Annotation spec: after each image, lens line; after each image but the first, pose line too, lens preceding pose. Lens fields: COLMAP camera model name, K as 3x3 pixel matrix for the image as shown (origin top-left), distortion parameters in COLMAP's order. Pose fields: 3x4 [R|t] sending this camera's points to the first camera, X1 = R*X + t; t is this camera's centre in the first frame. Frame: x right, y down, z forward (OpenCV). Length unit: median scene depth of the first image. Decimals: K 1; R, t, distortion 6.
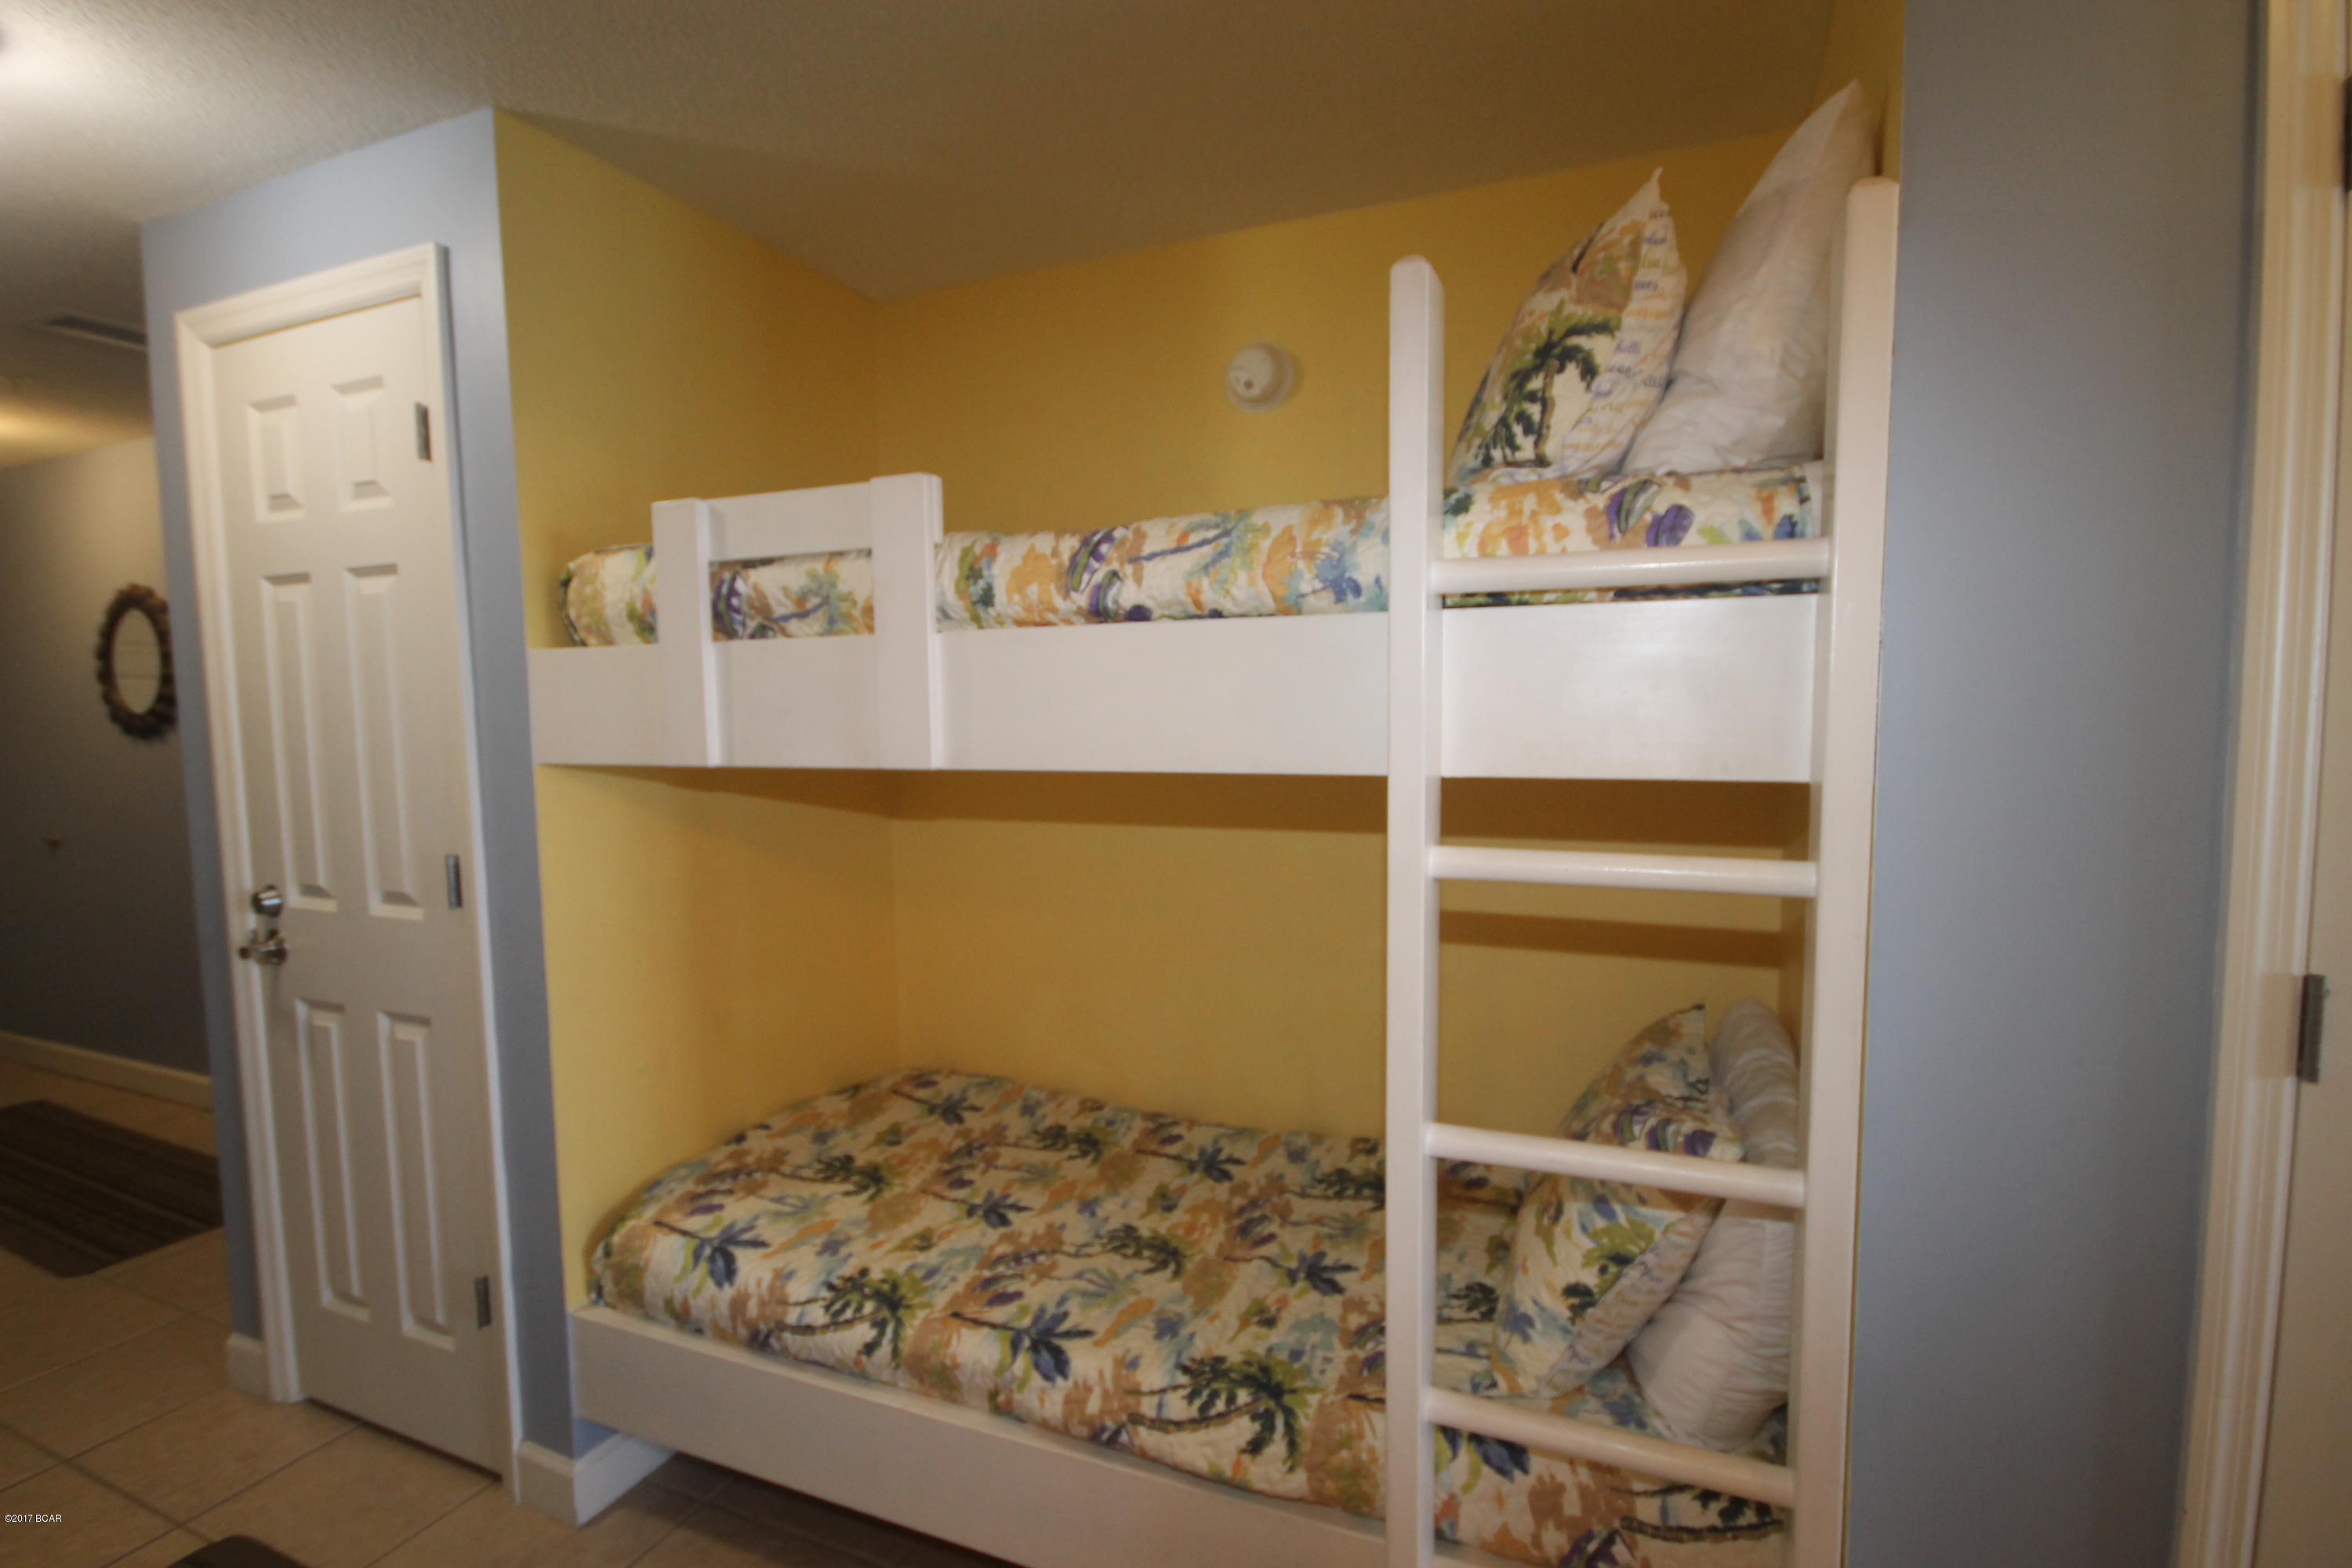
lens RADIAL K [[1100.0, 0, 1189.3], [0, 1100.0, 790.2], [0, 0, 1]] dist [0.003112, -0.008470]
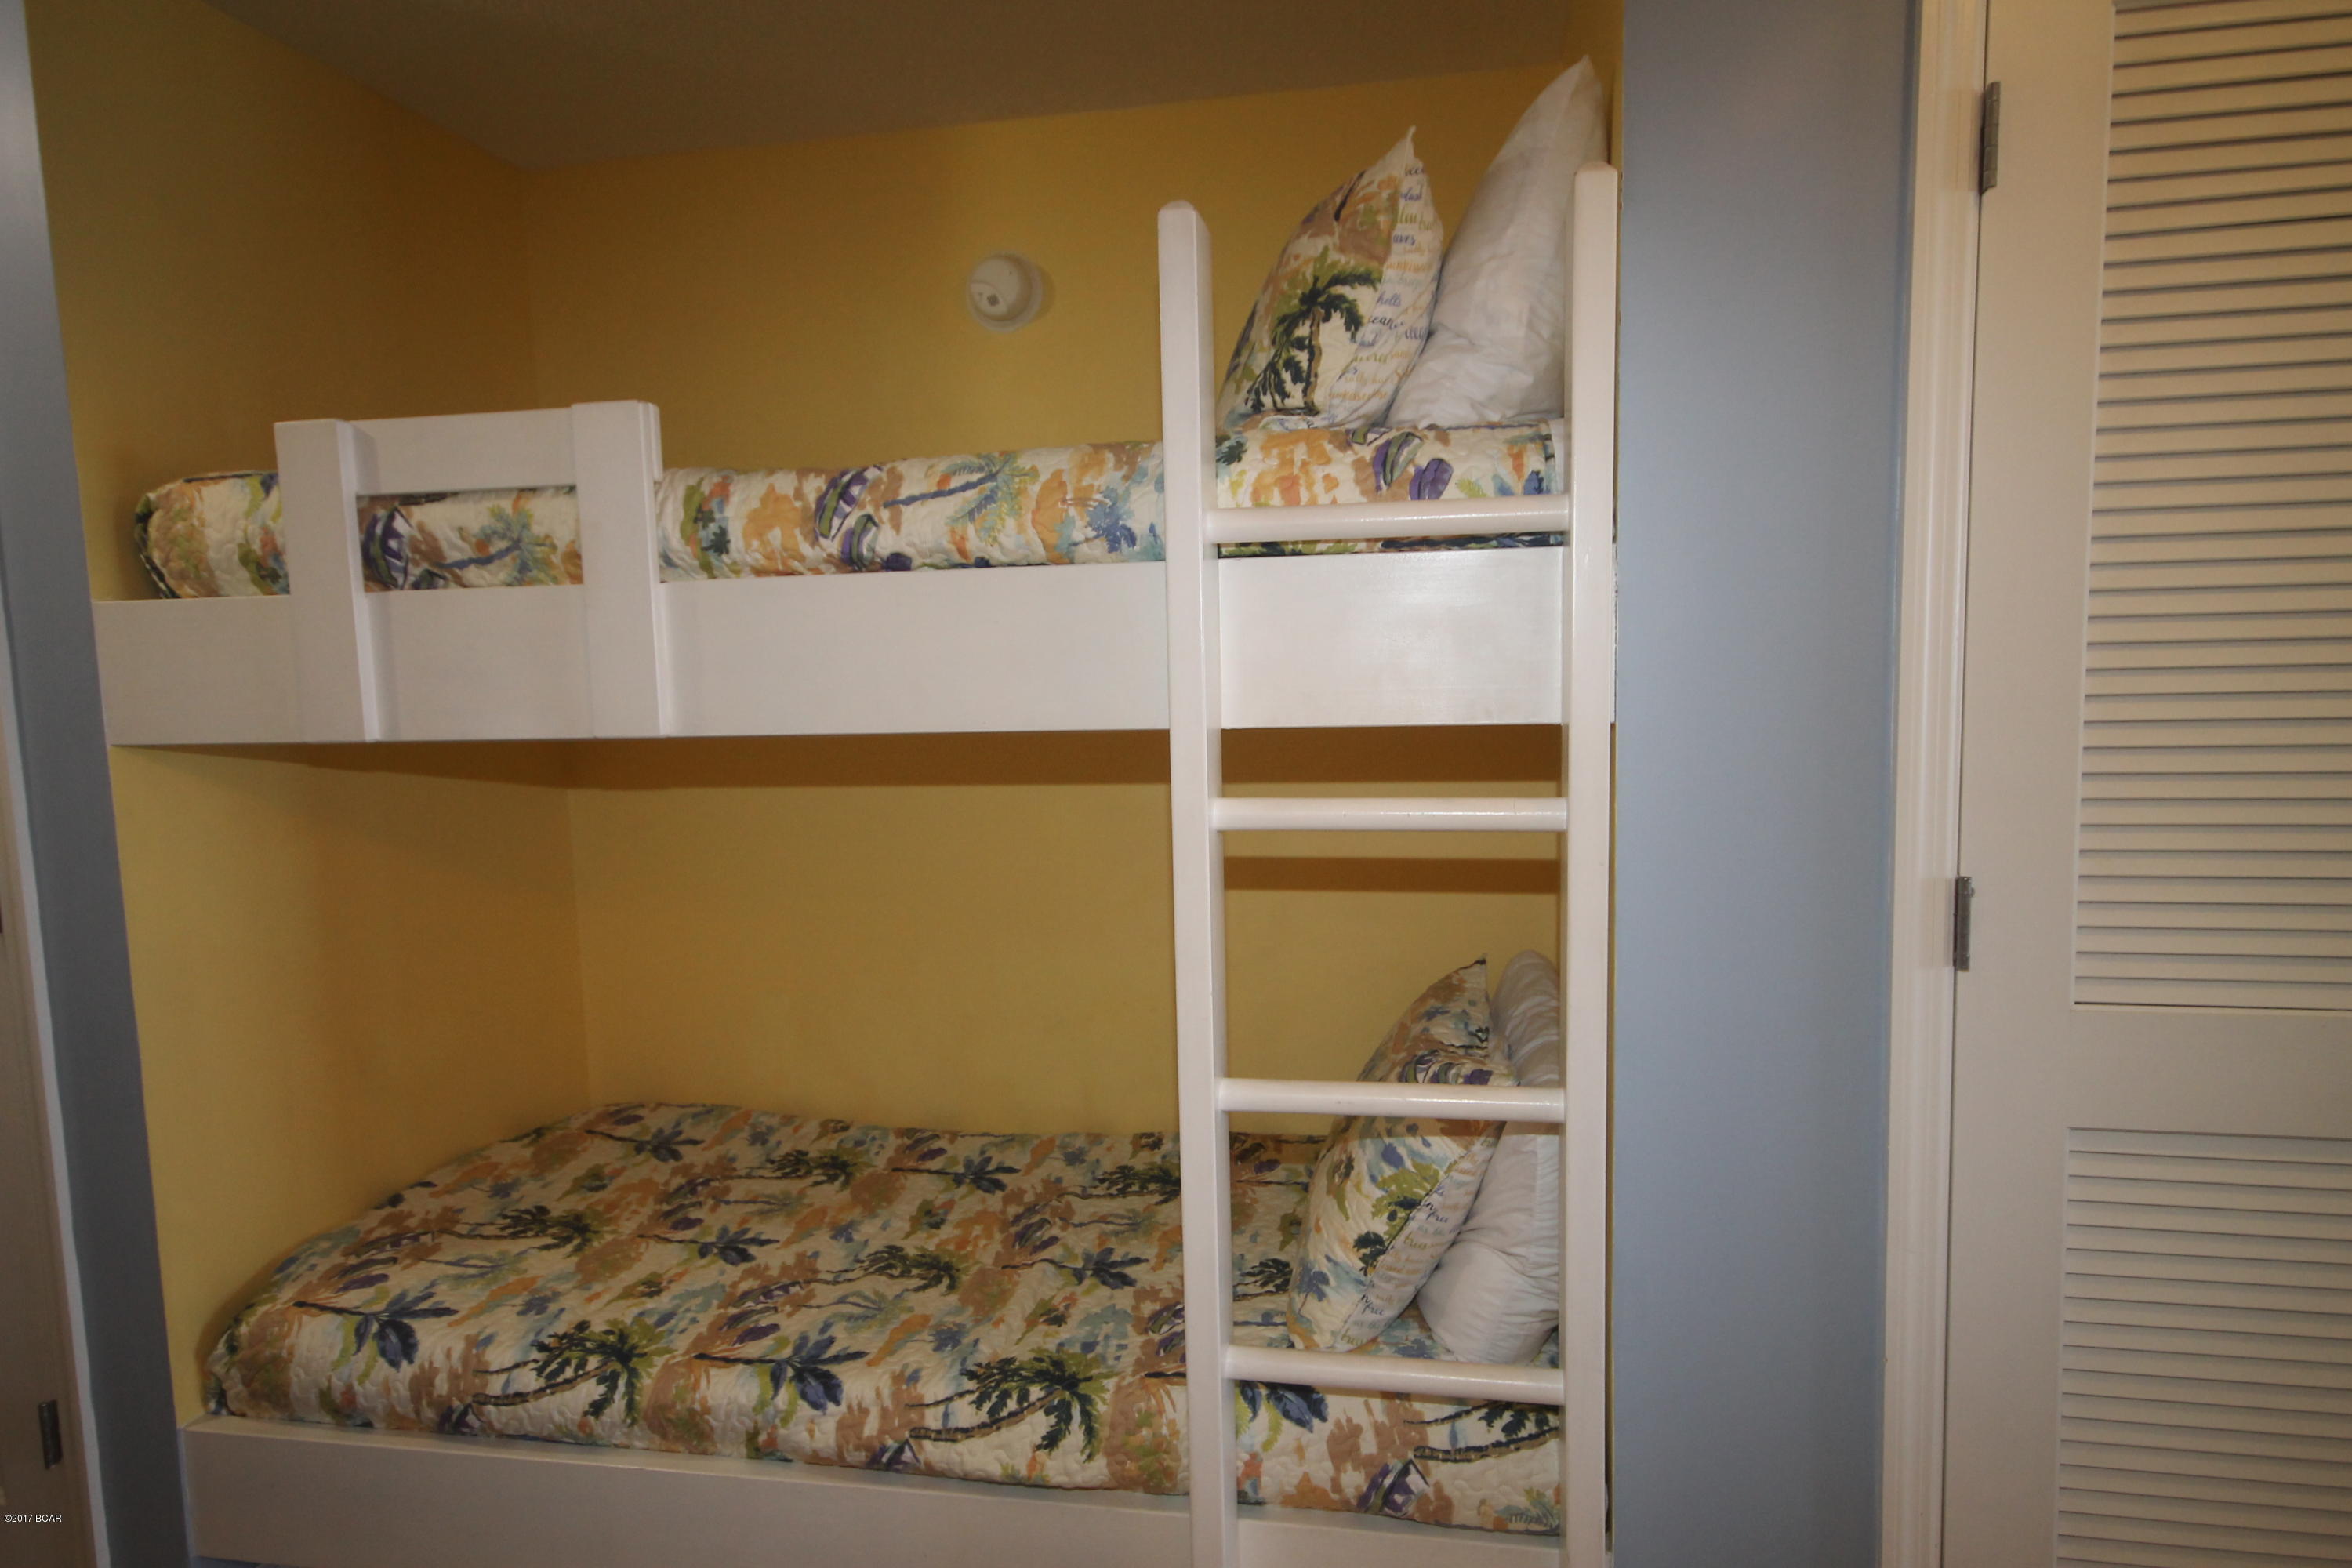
lens RADIAL K [[1359.9, 0, 1182.0], [0, 1359.9, 788.1], [0, 0, 1]] dist [0.011965, 0.008706]
pose [[0.978825, -0.032241, 0.202144, -0.046618], [0.029565, 0.999431, 0.016247, 0.016863], [-0.202553, -0.009927, 0.979221, -0.161657]]
